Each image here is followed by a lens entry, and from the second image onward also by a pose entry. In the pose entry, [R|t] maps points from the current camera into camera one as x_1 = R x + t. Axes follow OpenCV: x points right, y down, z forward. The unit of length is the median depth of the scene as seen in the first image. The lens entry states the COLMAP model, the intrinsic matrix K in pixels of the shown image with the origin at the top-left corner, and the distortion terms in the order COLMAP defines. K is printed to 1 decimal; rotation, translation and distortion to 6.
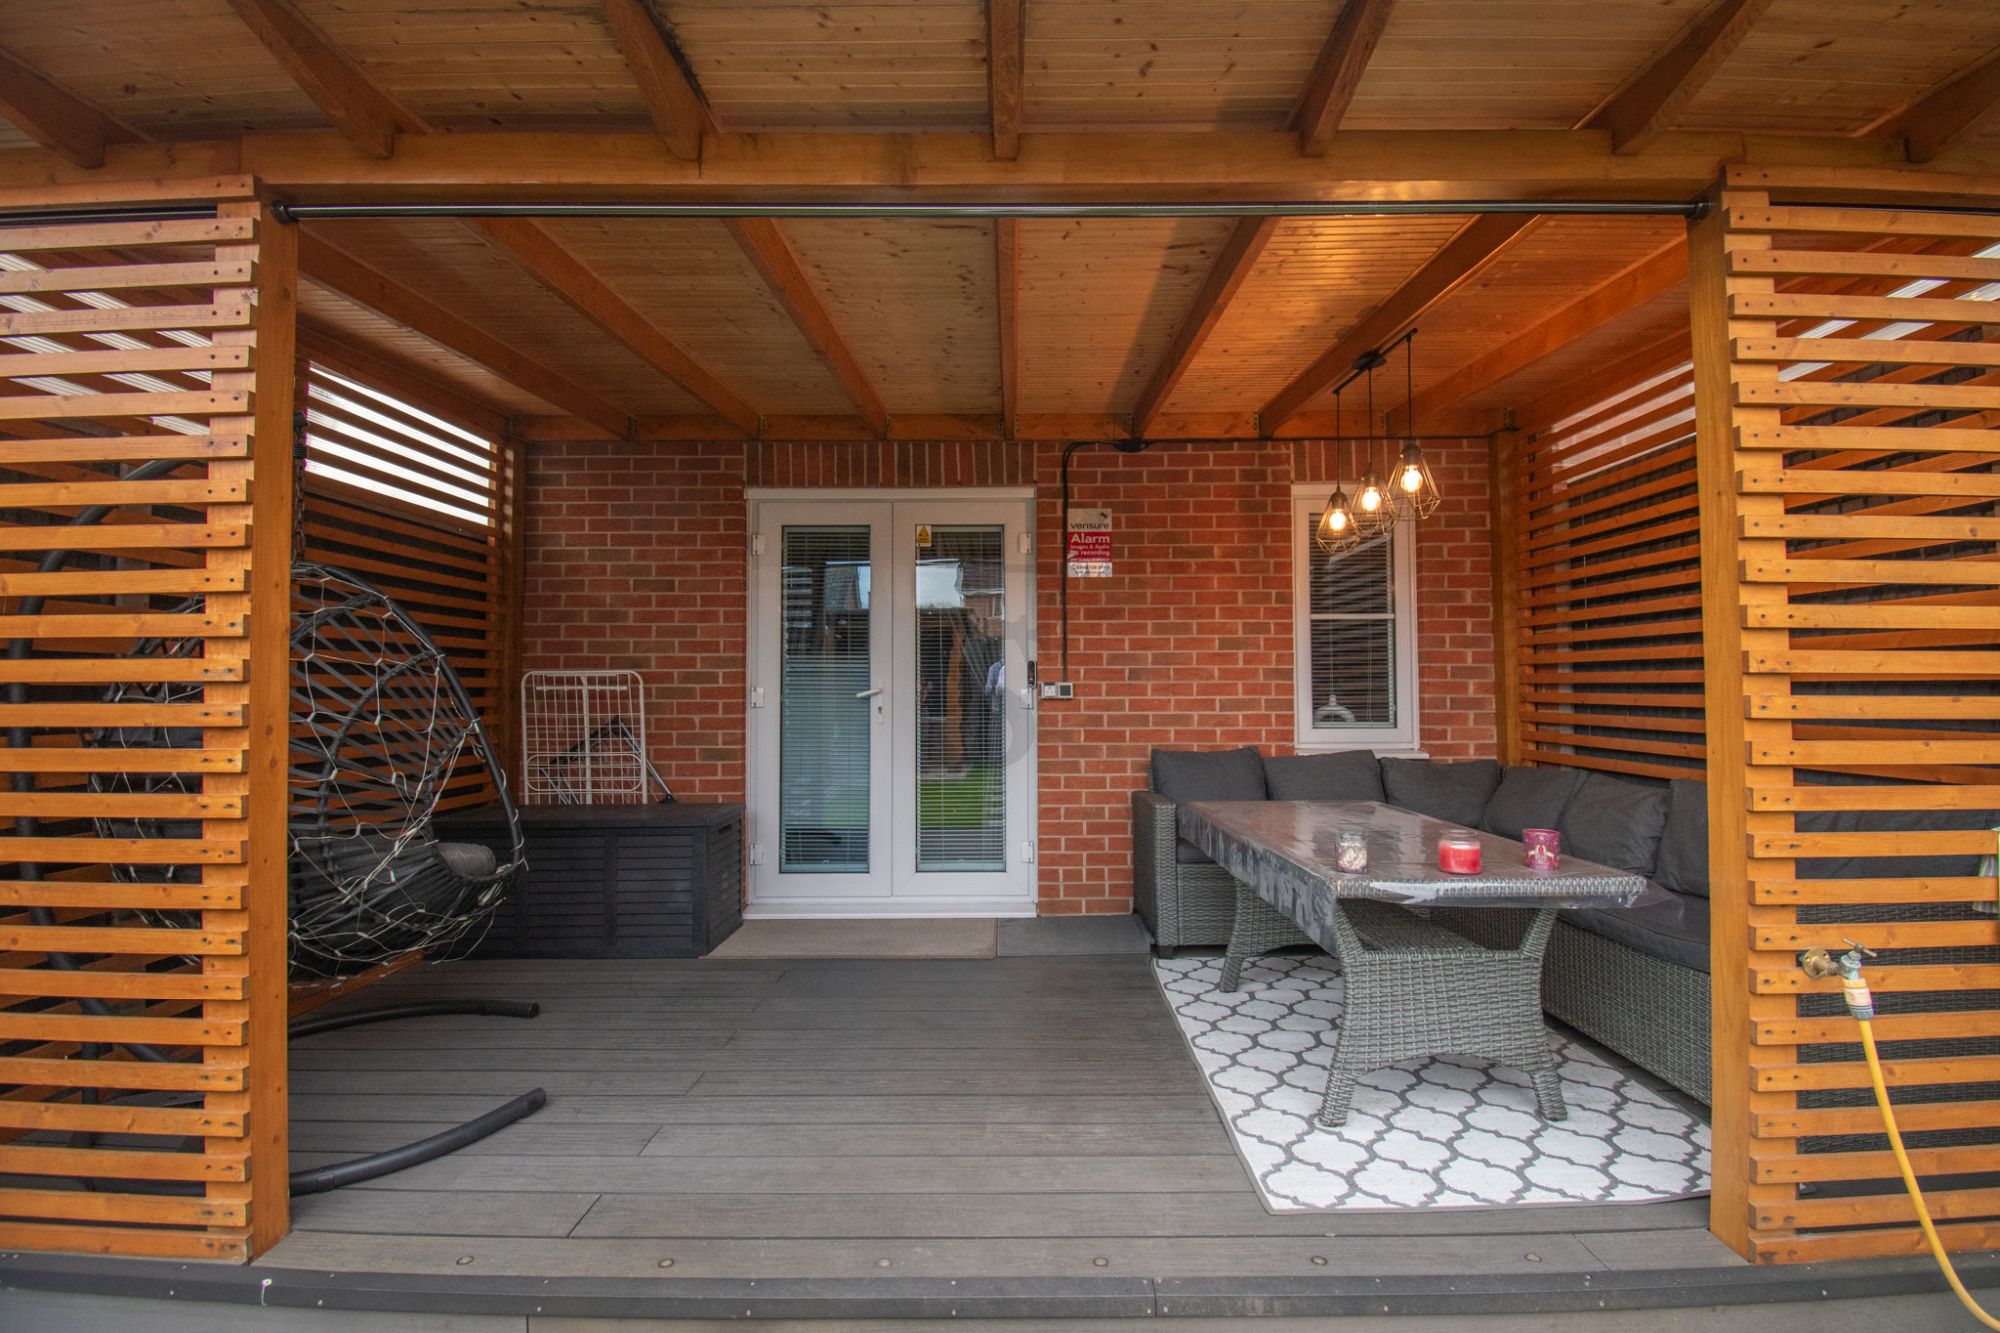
lens RADIAL K [[853.7, 0, 997.4], [0, 853.7, 665.0], [0, 0, 1]] dist [0.013350, -0.000166]
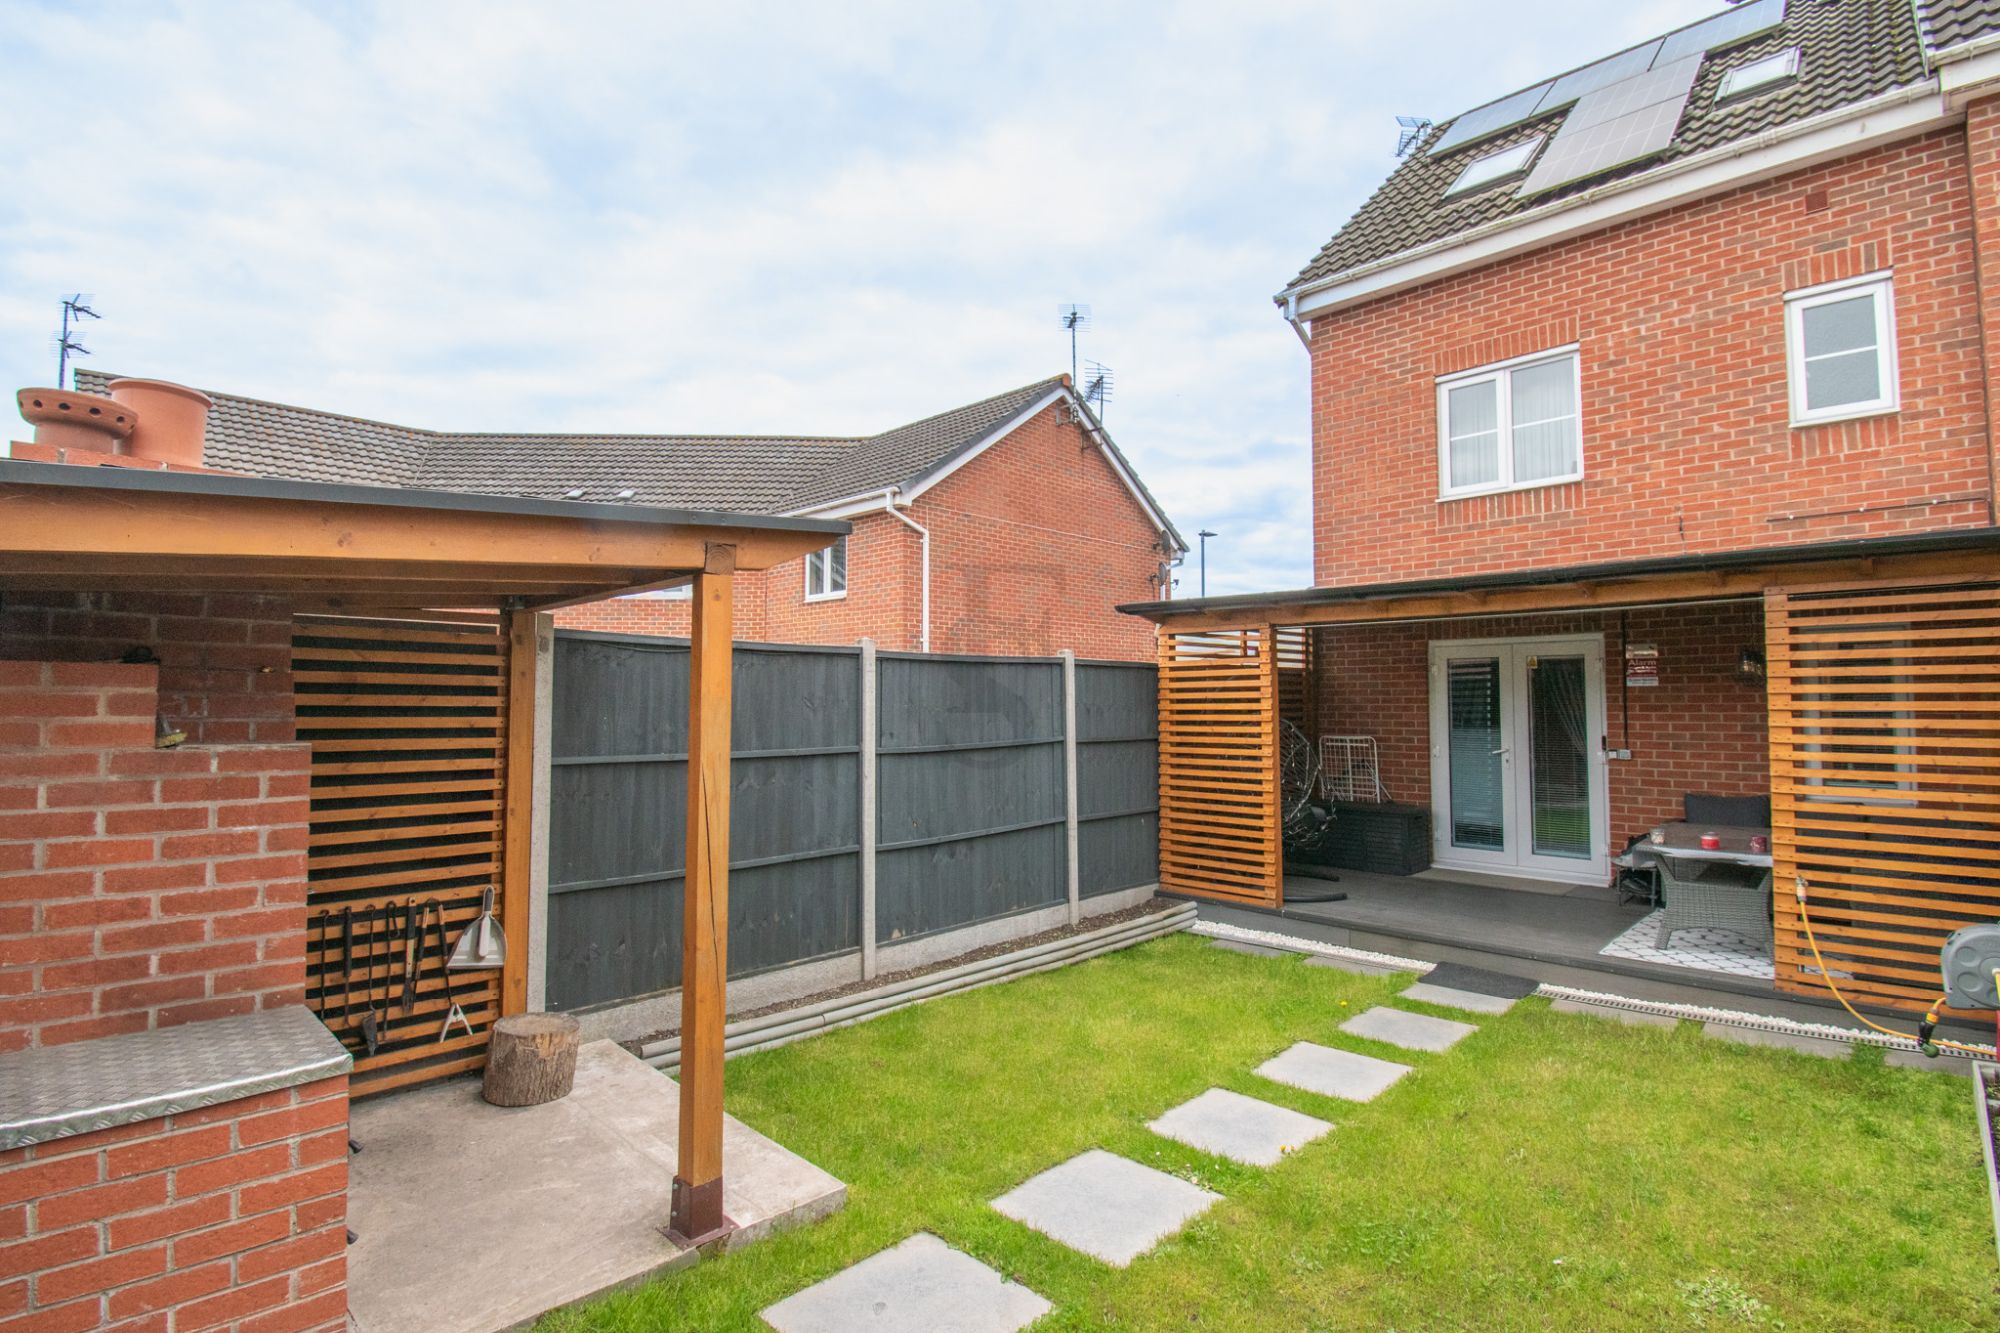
lens RADIAL K [[944.3, 0, 1005.6], [0, 944.3, 665.3], [0, 0, 1]] dist [0.002020, -0.000437]
pose [[0.719424, -0.026644, -0.694060, 0.494026], [0.022005, 0.999637, -0.015565, -0.142587], [0.694222, -0.004075, 0.719749, -1.175485]]
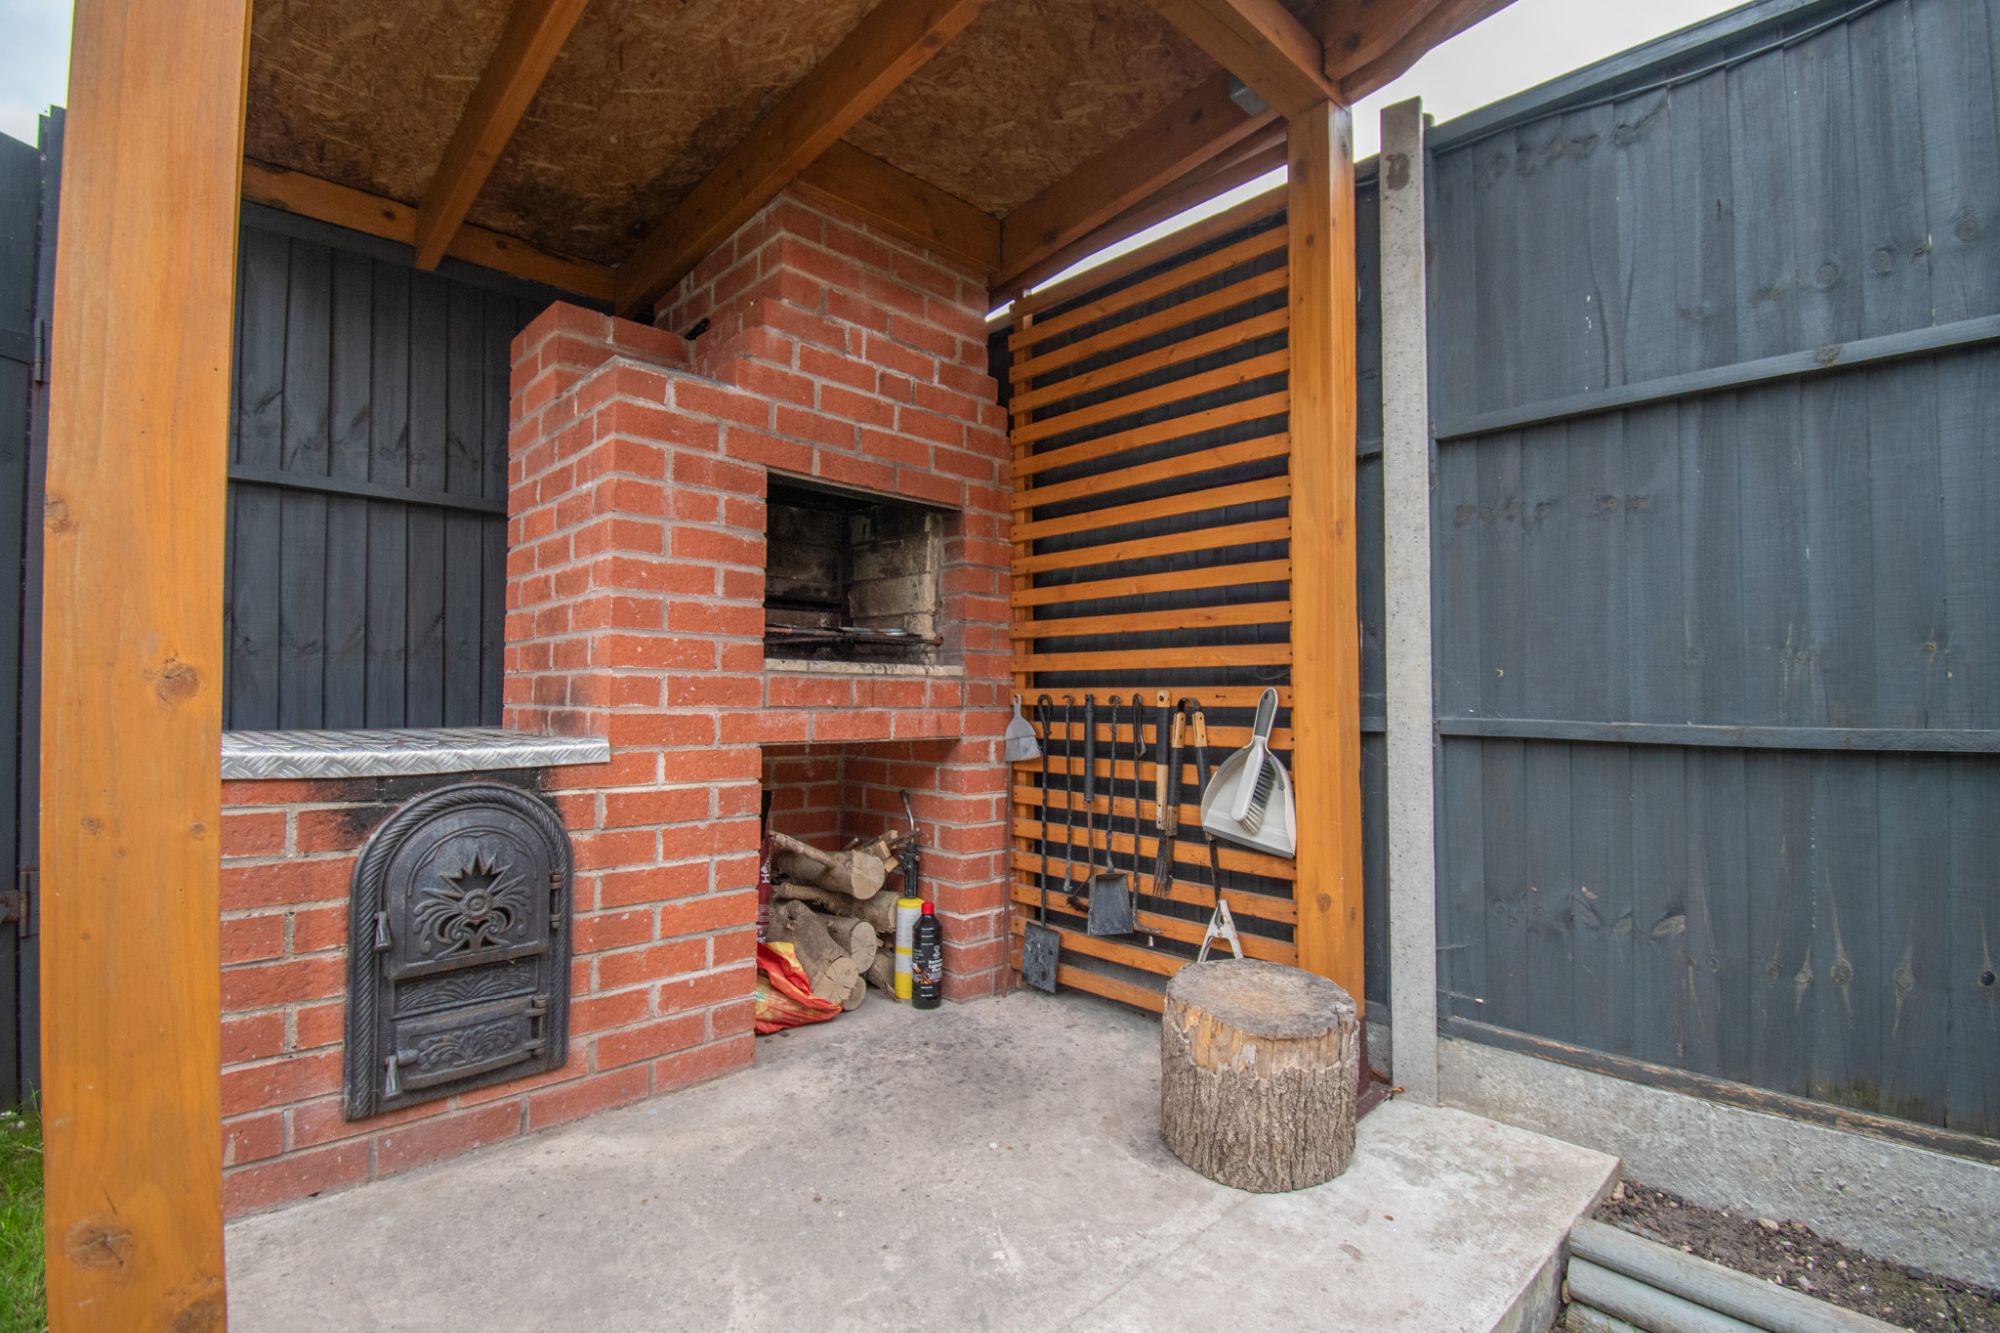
lens RADIAL K [[884.3, 0, 1014.3], [0, 884.3, 662.6], [0, 0, 1]] dist [-0.010064, -0.008679]
pose [[-0.712485, -0.008172, -0.701640, -0.148702], [0.039148, 0.997912, -0.051377, 0.058116], [0.700594, -0.064073, -0.710677, -0.627955]]
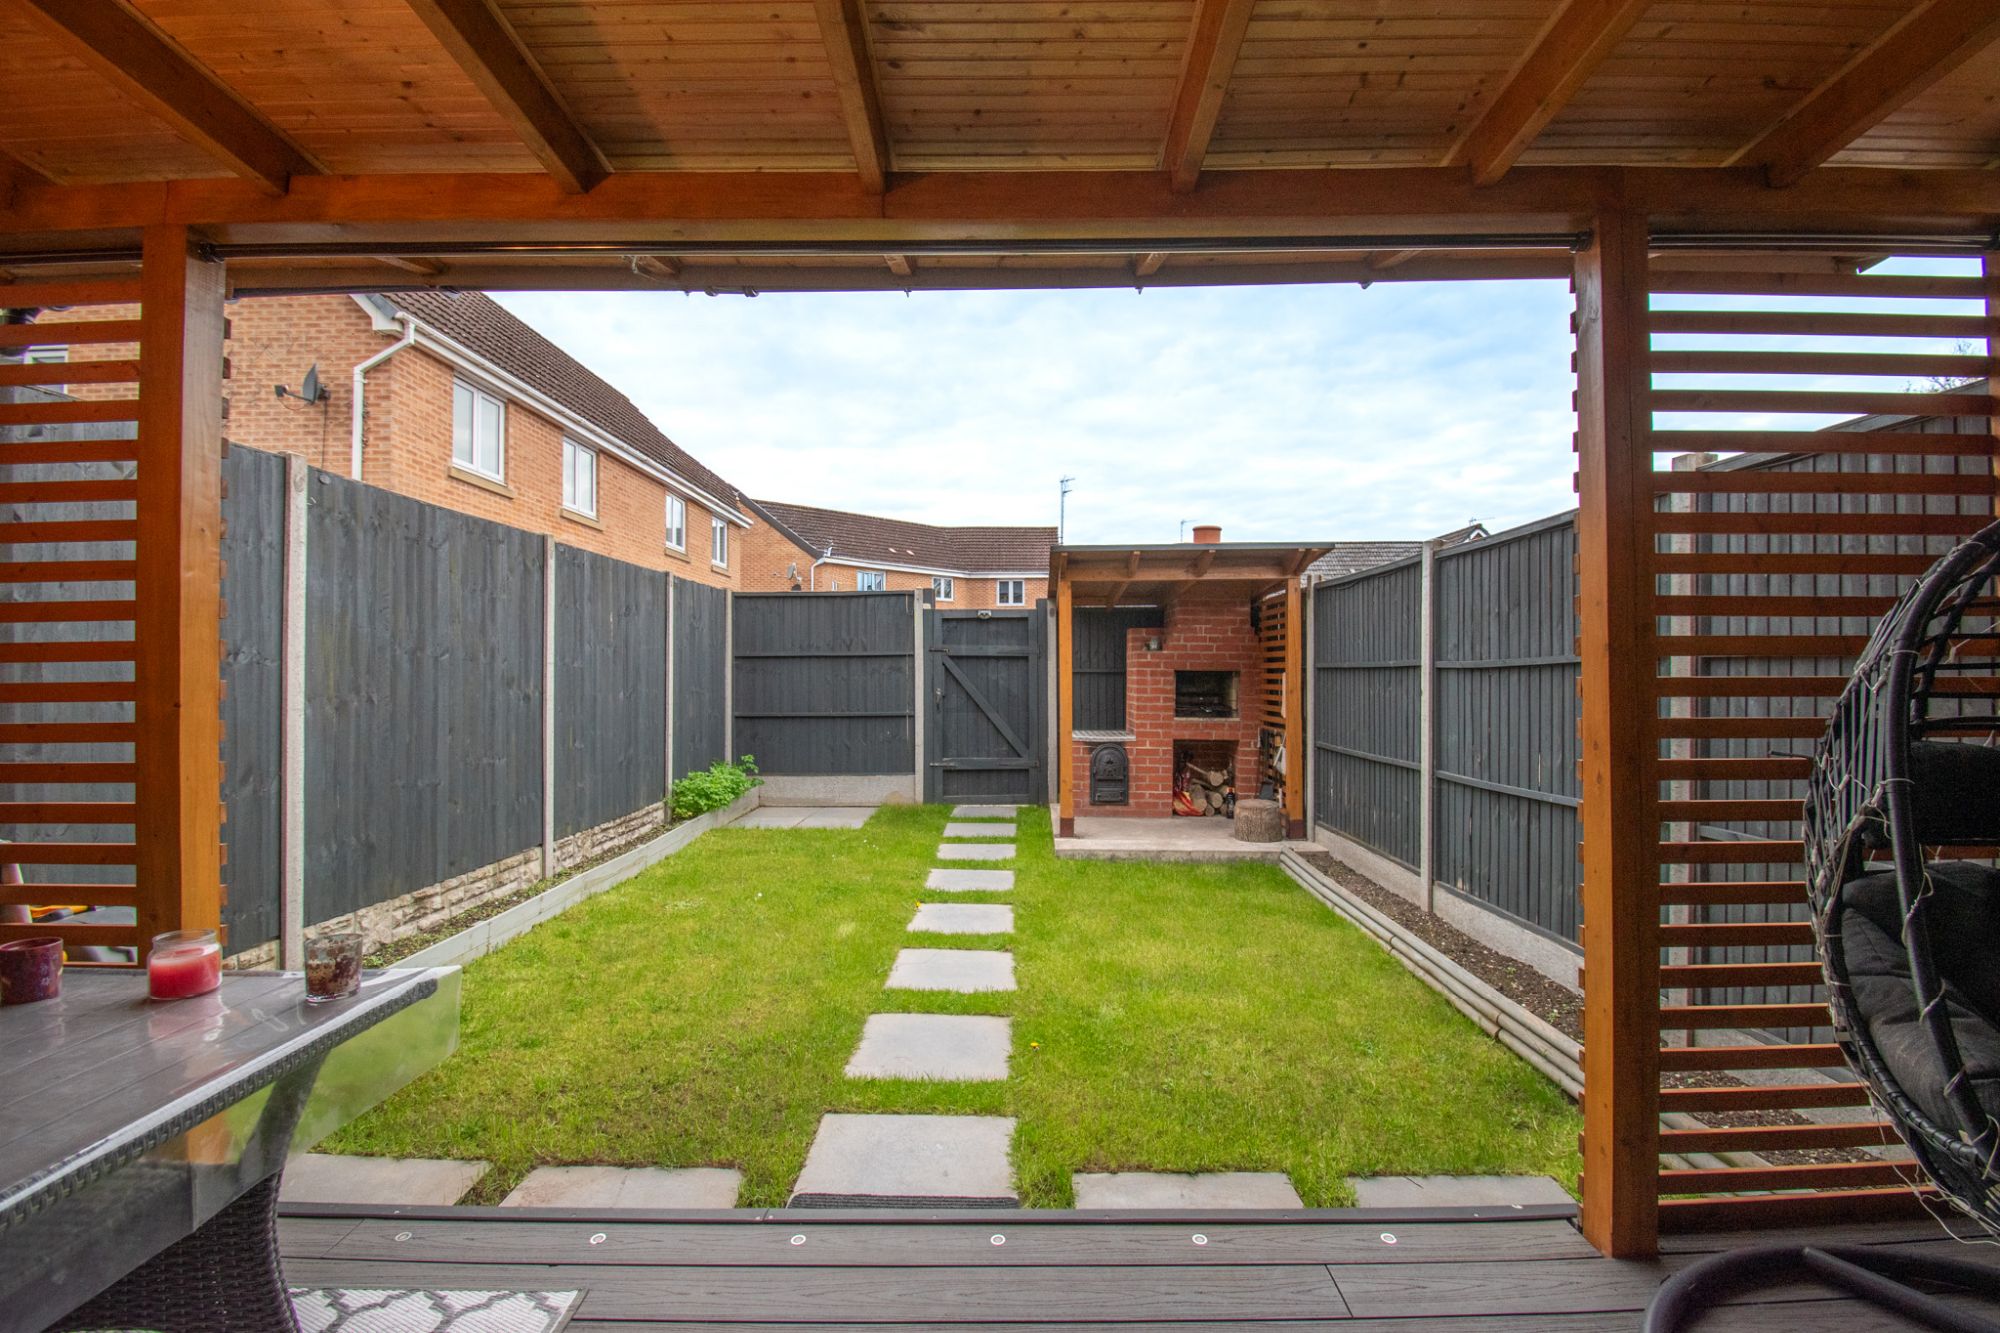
lens RADIAL K [[884.3, 0, 1041.0], [0, 884.3, 673.2], [0, 0, 1]] dist [-0.010064, -0.008679]
pose [[-0.999753, 0.011245, -0.019174, -0.065649], [0.012087, 0.998942, -0.044370, 0.012329], [0.018655, -0.044591, -0.998831, 0.826360]]
